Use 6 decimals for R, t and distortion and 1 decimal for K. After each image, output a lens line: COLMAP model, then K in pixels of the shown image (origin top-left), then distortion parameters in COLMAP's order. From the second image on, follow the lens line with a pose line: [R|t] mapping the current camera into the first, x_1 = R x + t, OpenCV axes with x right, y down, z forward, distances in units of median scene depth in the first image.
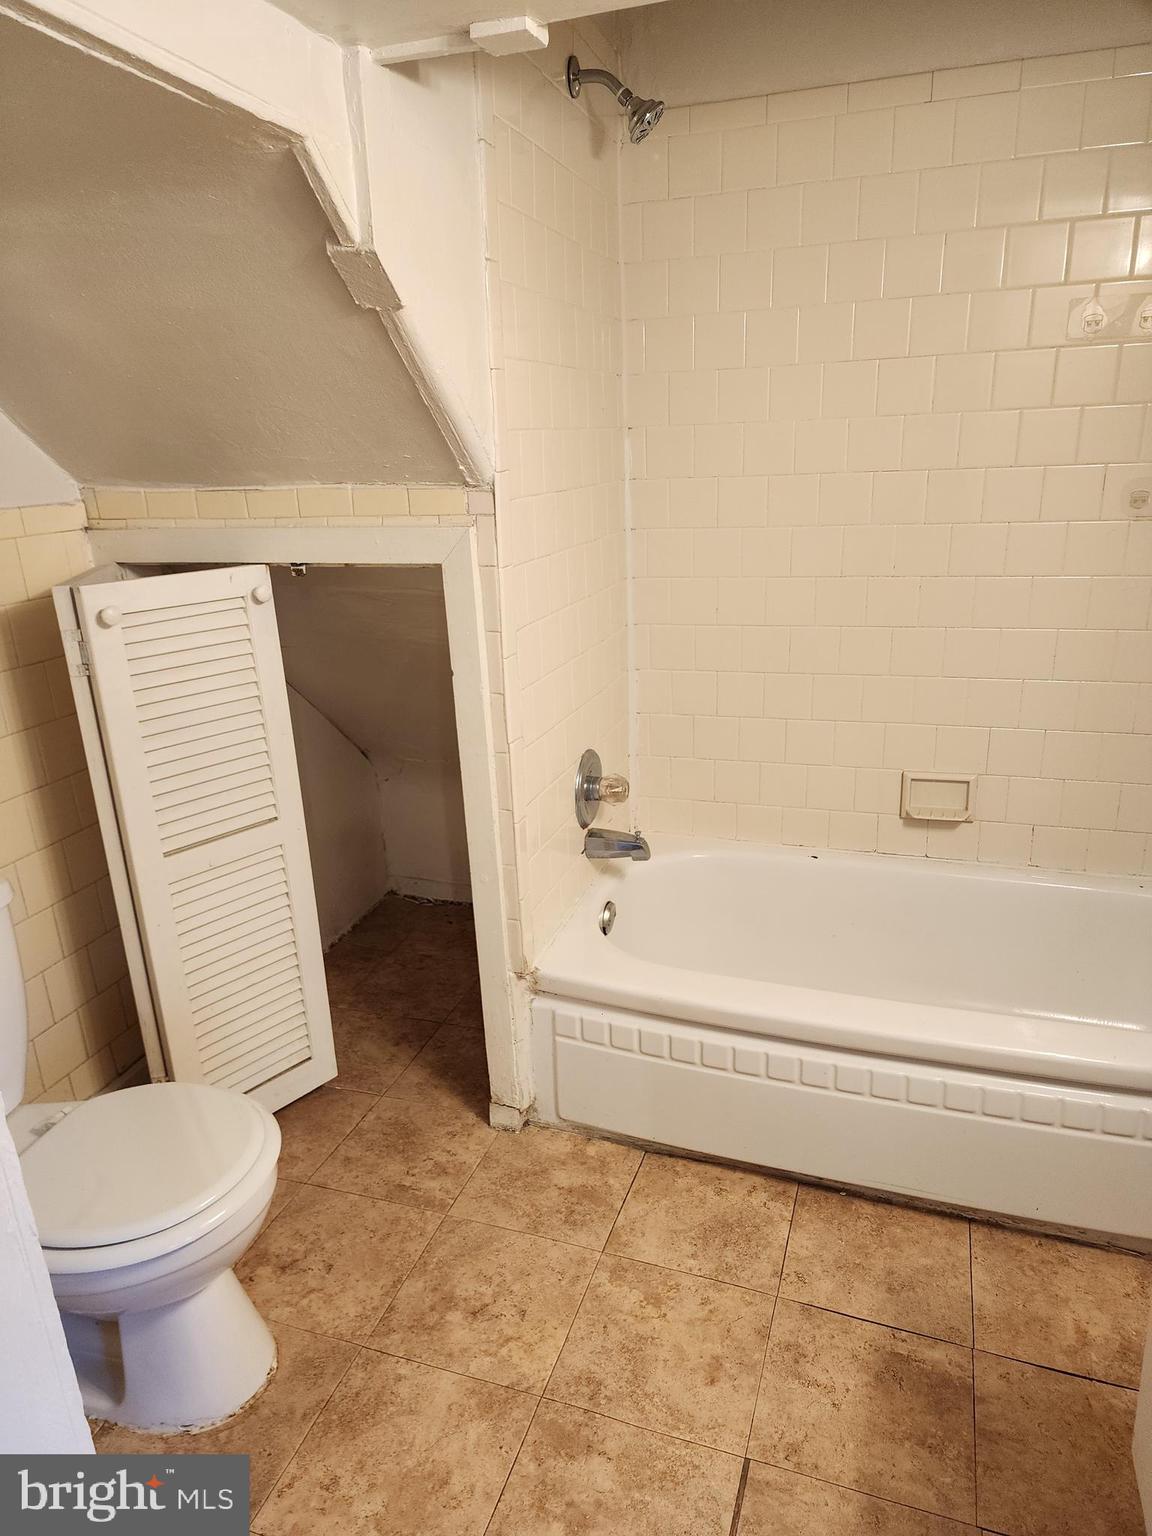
lens RADIAL K [[1038.2, 0, 538.7], [0, 1038.2, 781.2], [0, 0, 1]] dist [0.072294, -0.062839]
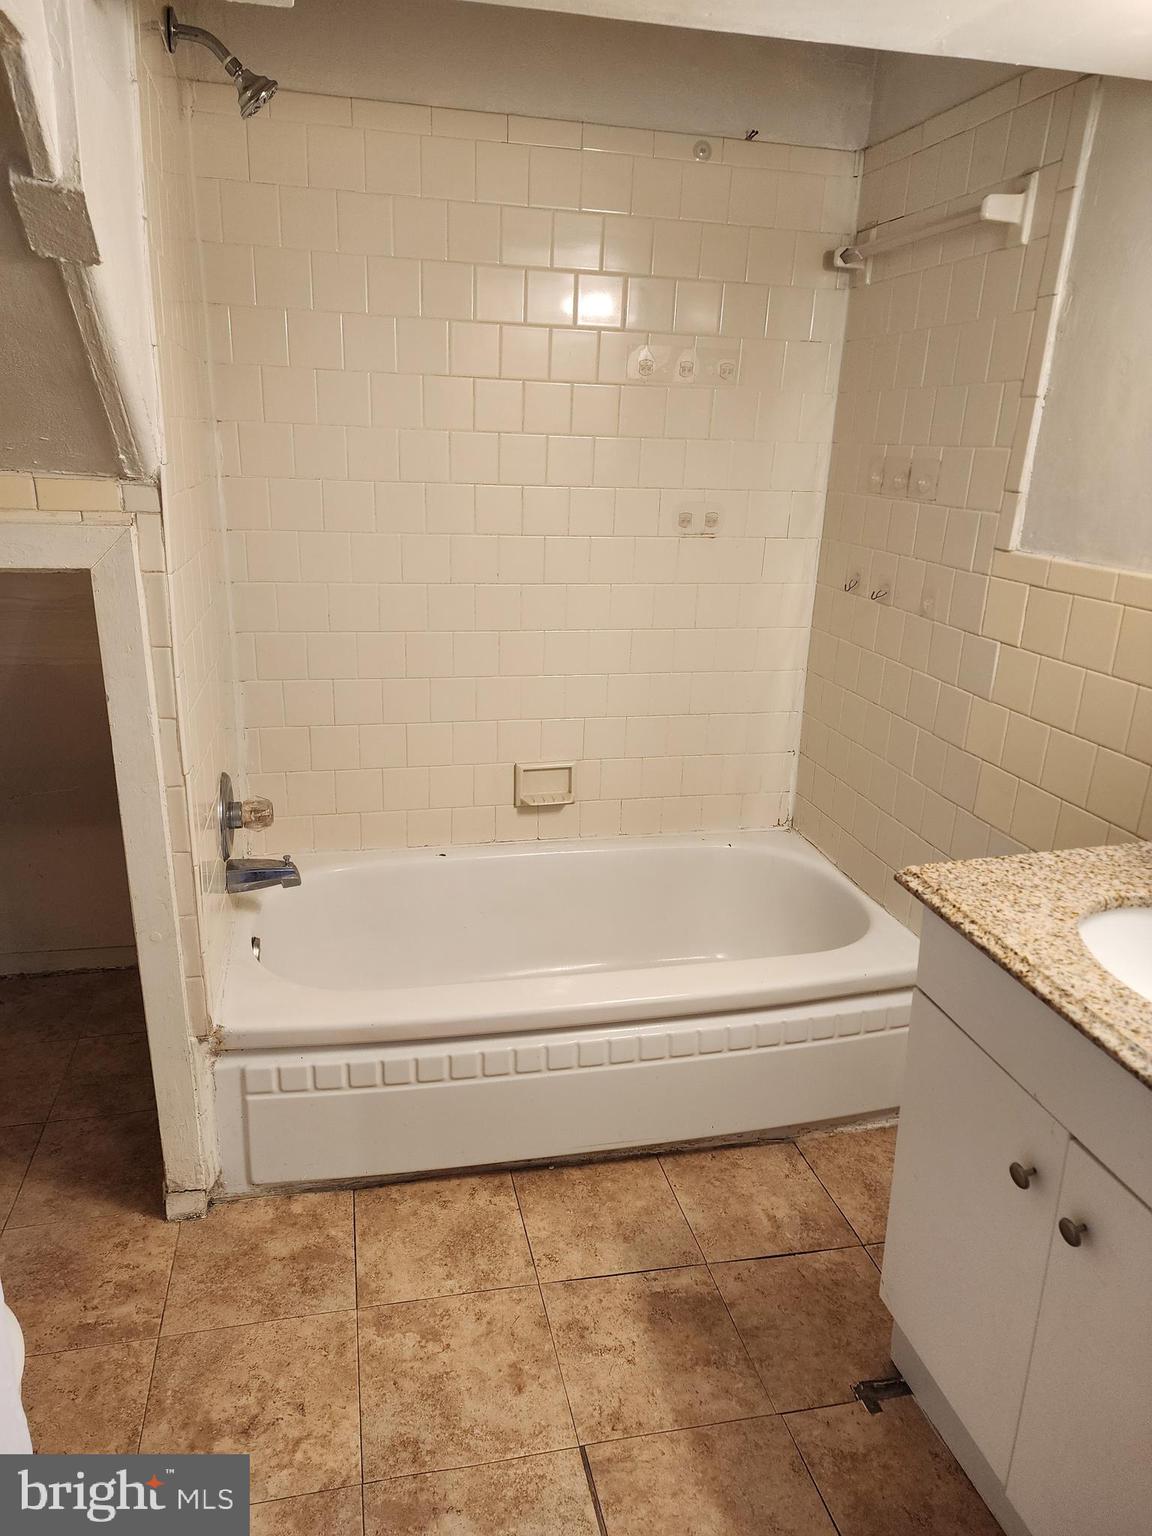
lens RADIAL K [[1038.2, 0, 574.5], [0, 1038.2, 769.2], [0, 0, 1]] dist [0.072294, -0.062839]
pose [[0.844821, -0.100818, 0.525465, -0.215530], [0.107810, 0.994020, 0.017383, -0.021552], [-0.524075, 0.041964, 0.850638, 0.083408]]
